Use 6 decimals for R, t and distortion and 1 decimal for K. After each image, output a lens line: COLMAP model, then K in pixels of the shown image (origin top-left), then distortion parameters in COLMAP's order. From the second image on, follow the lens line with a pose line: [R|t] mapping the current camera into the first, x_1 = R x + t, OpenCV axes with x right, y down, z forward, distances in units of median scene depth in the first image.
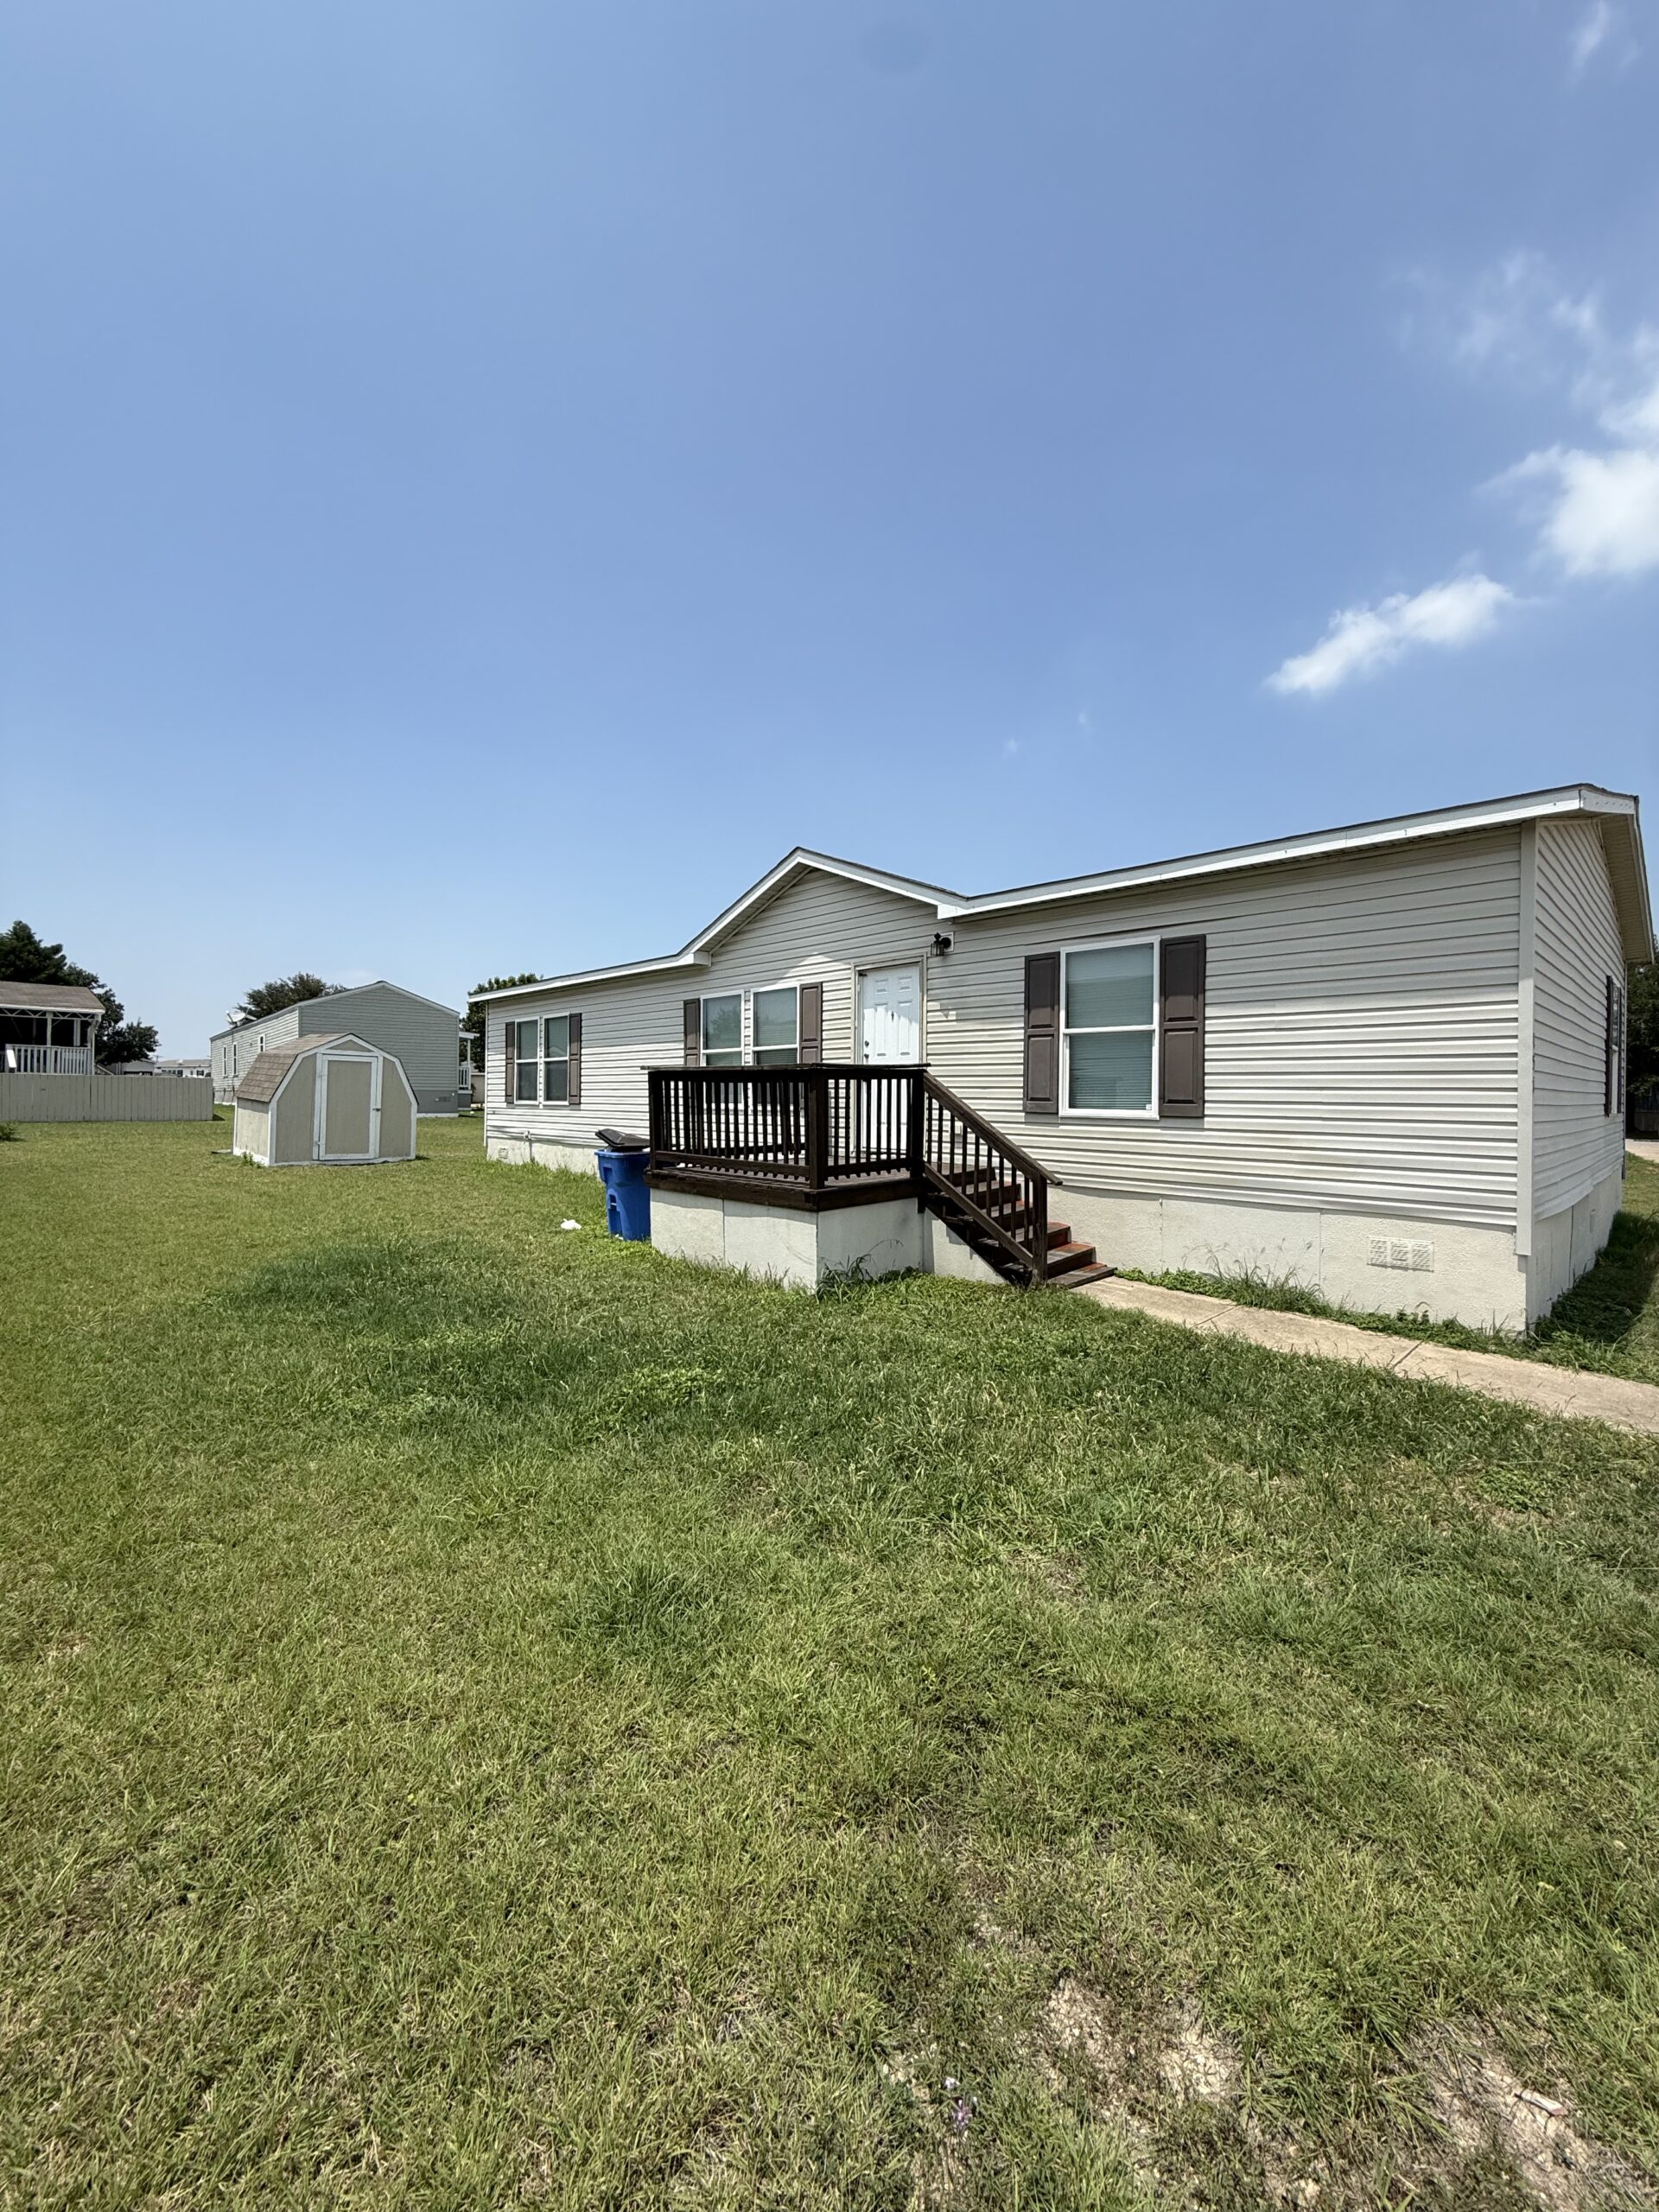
lens RADIAL K [[882.0, 0, 831.3], [0, 882.0, 1090.7], [0, 0, 1]] dist [-0.001382, 0.000326]
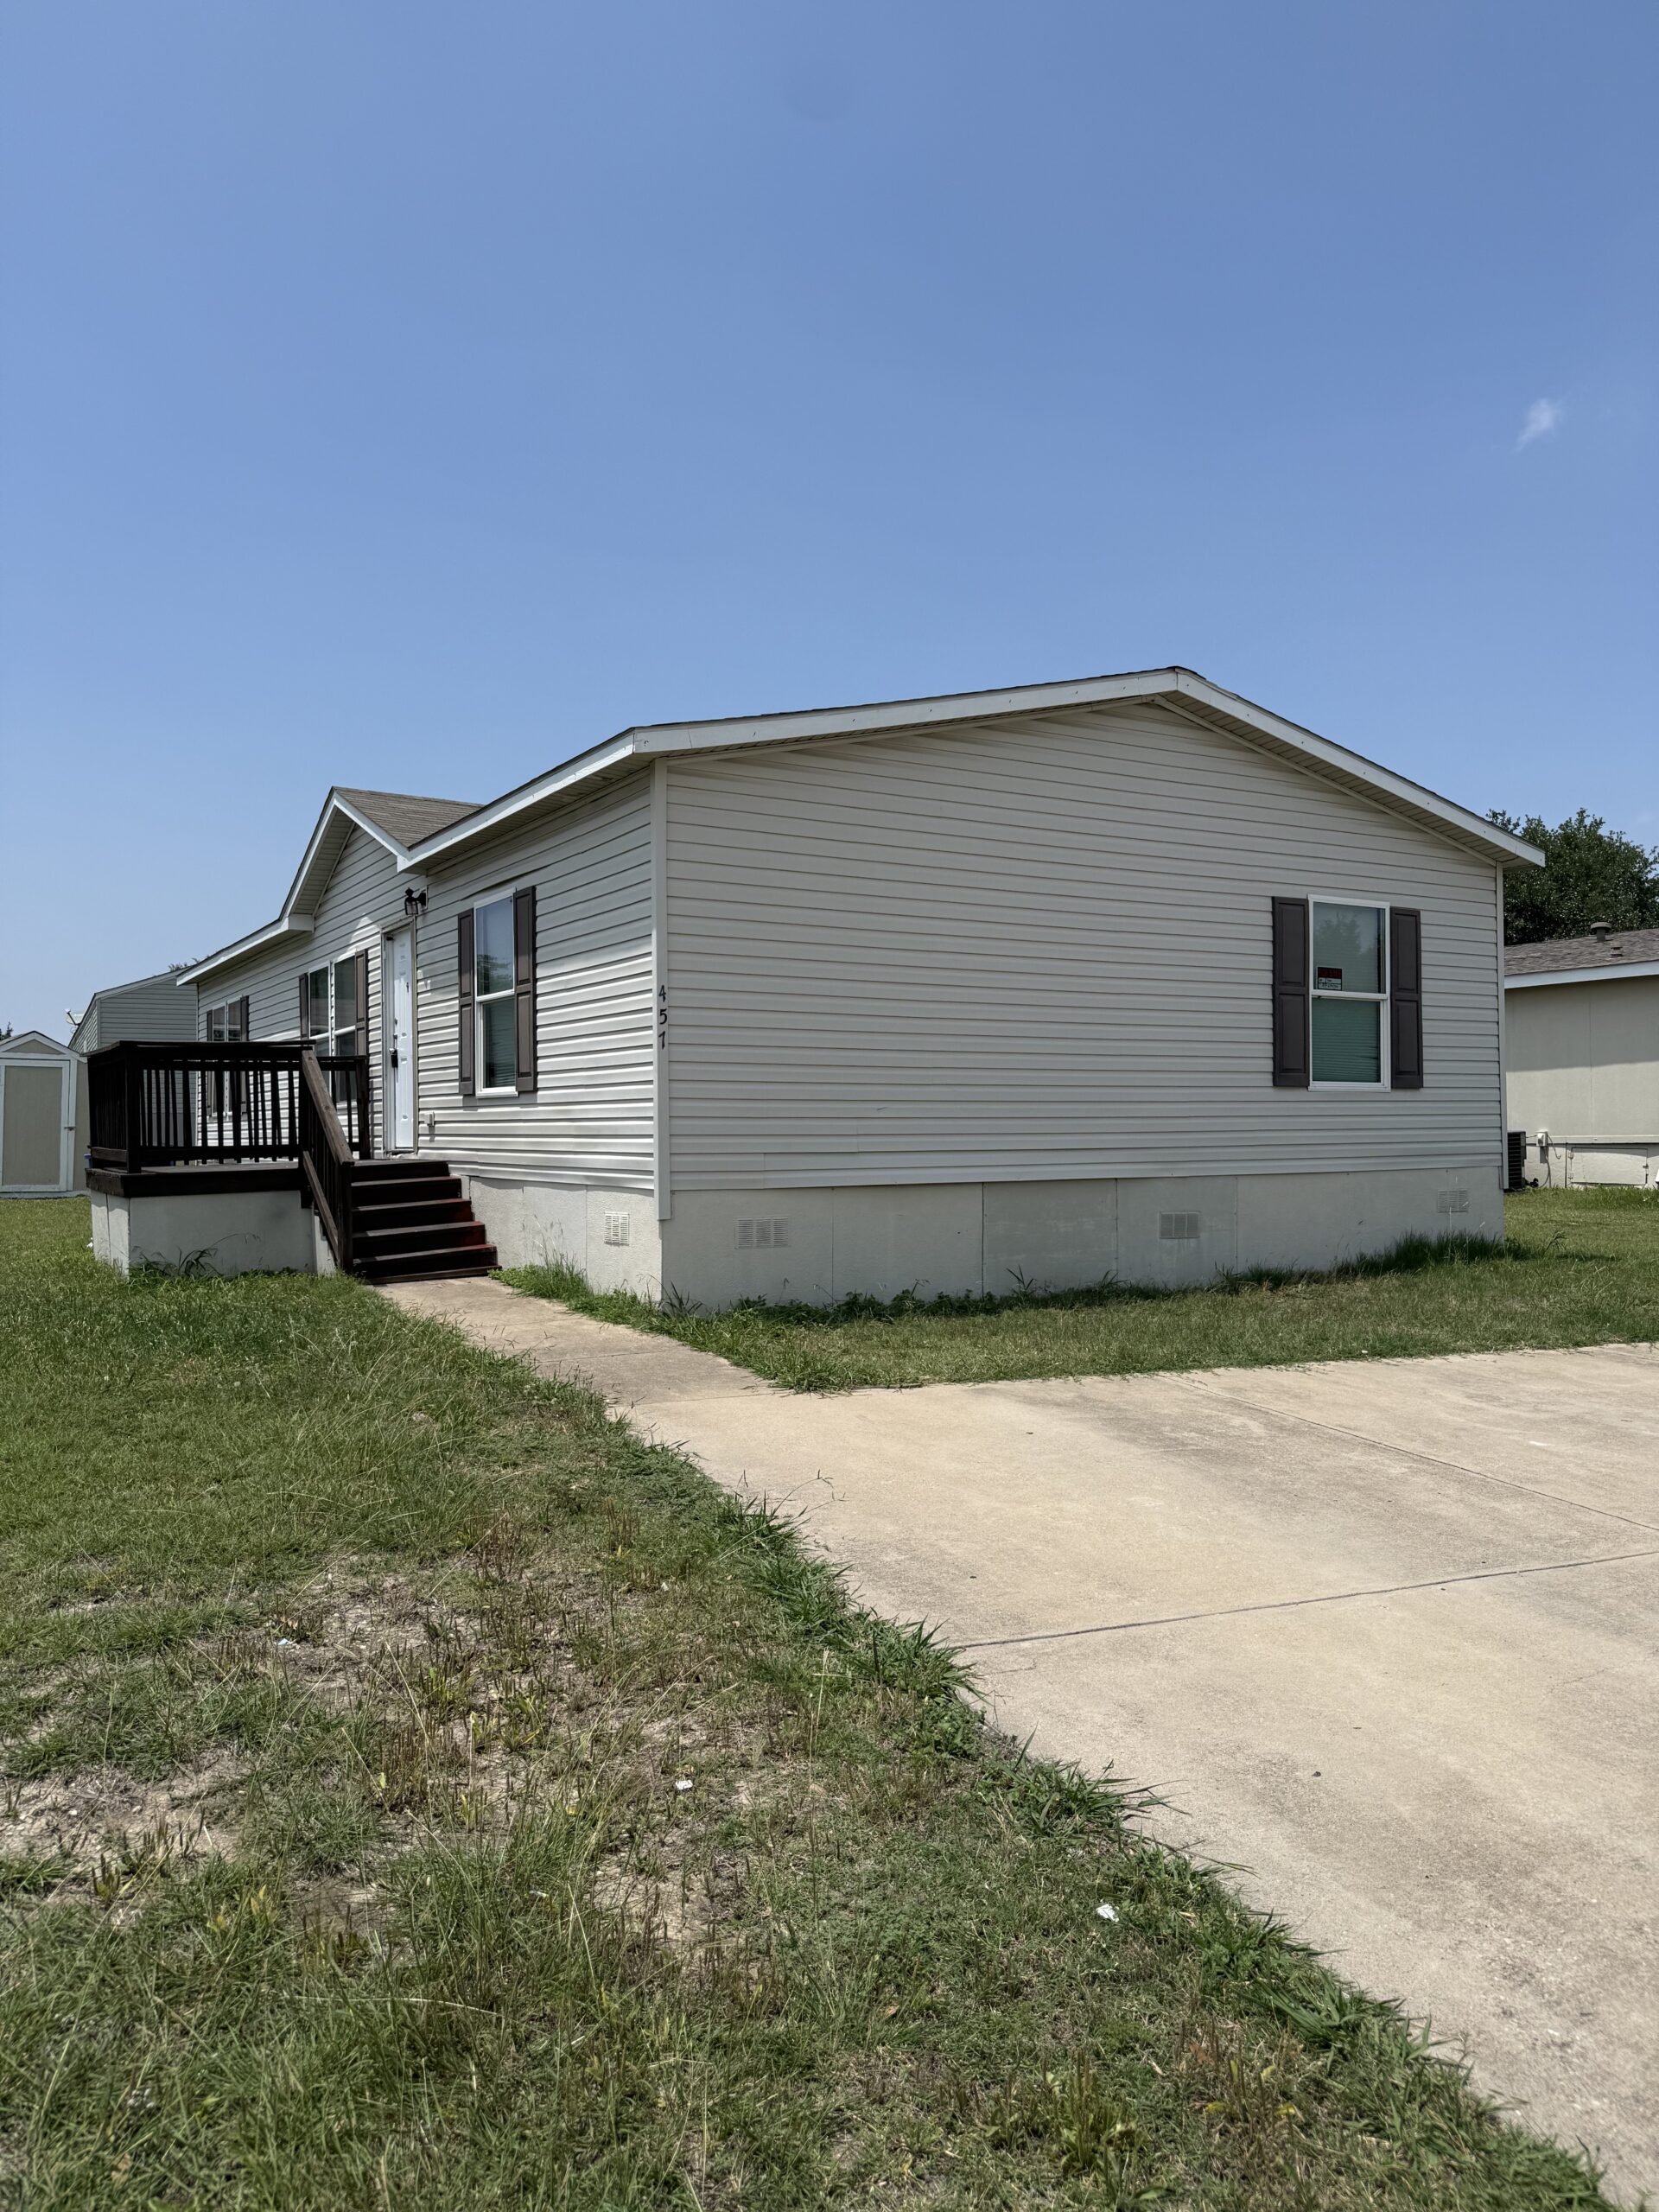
lens RADIAL K [[1564.8, 0, 819.6], [0, 1564.8, 1122.9], [0, 0, 1]] dist [0.012009, -0.022902]
pose [[0.972891, -0.019403, -0.230447, 1.275104], [0.020475, 0.999788, 0.002262, 0.077608], [0.230354, -0.006919, 0.973082, -0.569863]]
